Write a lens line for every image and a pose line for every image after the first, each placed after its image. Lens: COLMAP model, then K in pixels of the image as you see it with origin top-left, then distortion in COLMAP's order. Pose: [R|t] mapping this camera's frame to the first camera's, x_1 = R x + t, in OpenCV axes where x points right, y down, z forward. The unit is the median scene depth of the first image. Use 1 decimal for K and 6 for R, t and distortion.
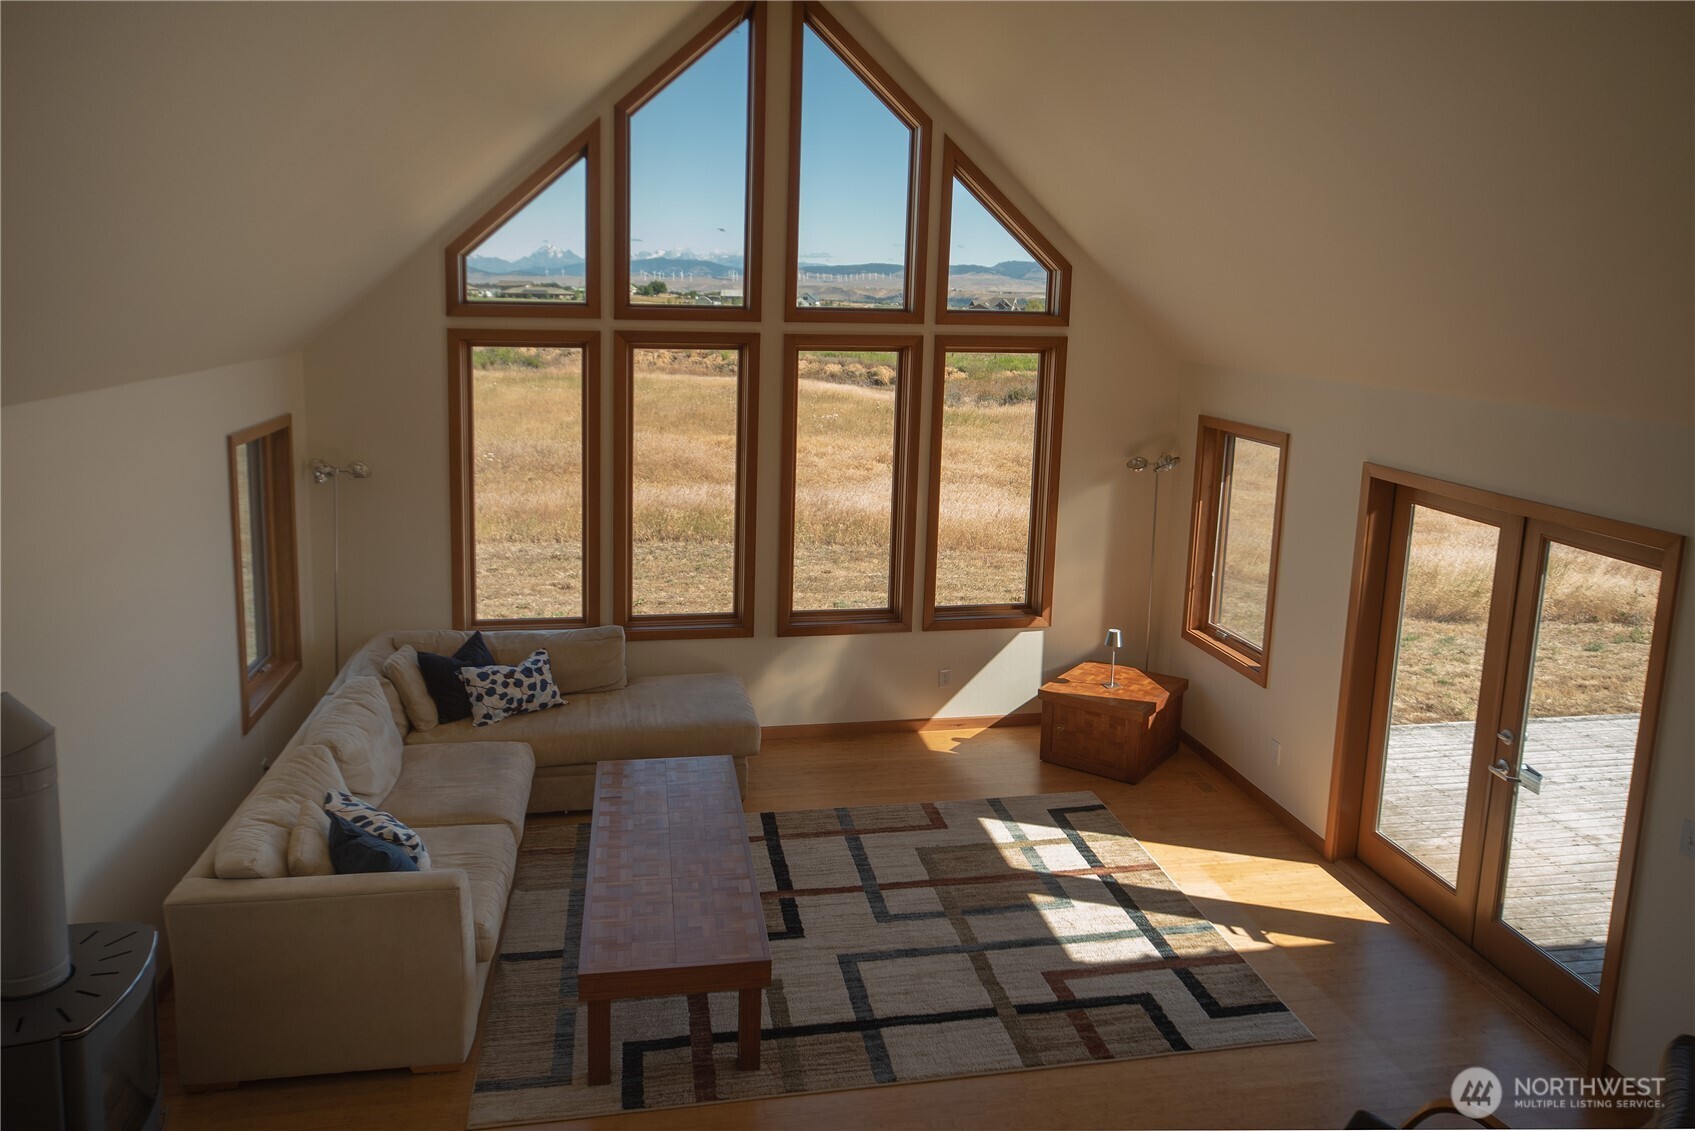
lens RADIAL K [[1143.3, 0, 847.4], [0, 1143.3, 463.4], [0, 0, 1]] dist [-0.001044, 0.000590]
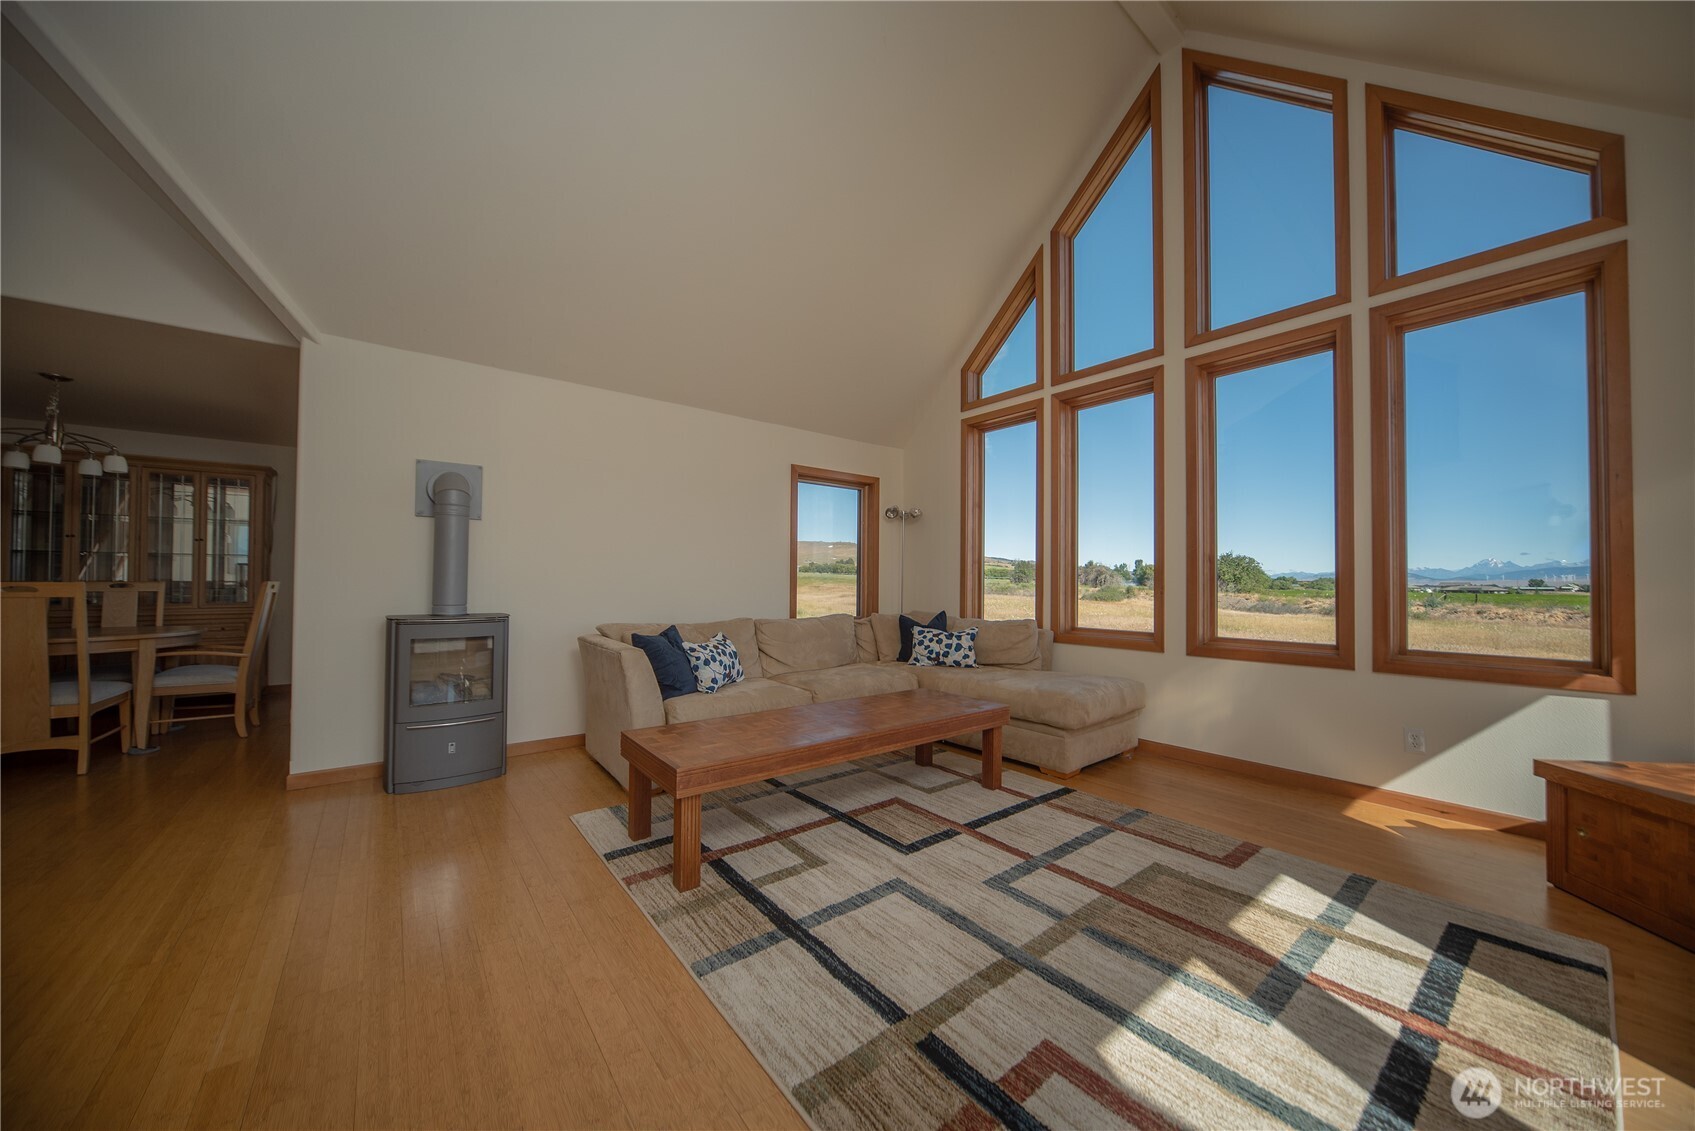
lens RADIAL K [[601.2, 0, 893.5], [0, 601.2, 566.1], [0, 0, 1]] dist [-0.001610, -0.000078]
pose [[0.501899, -0.044663, -0.863773, 0.314394], [-0.127047, 0.984027, -0.124702, 0.199414], [0.855545, 0.172327, 0.488207, 0.577664]]
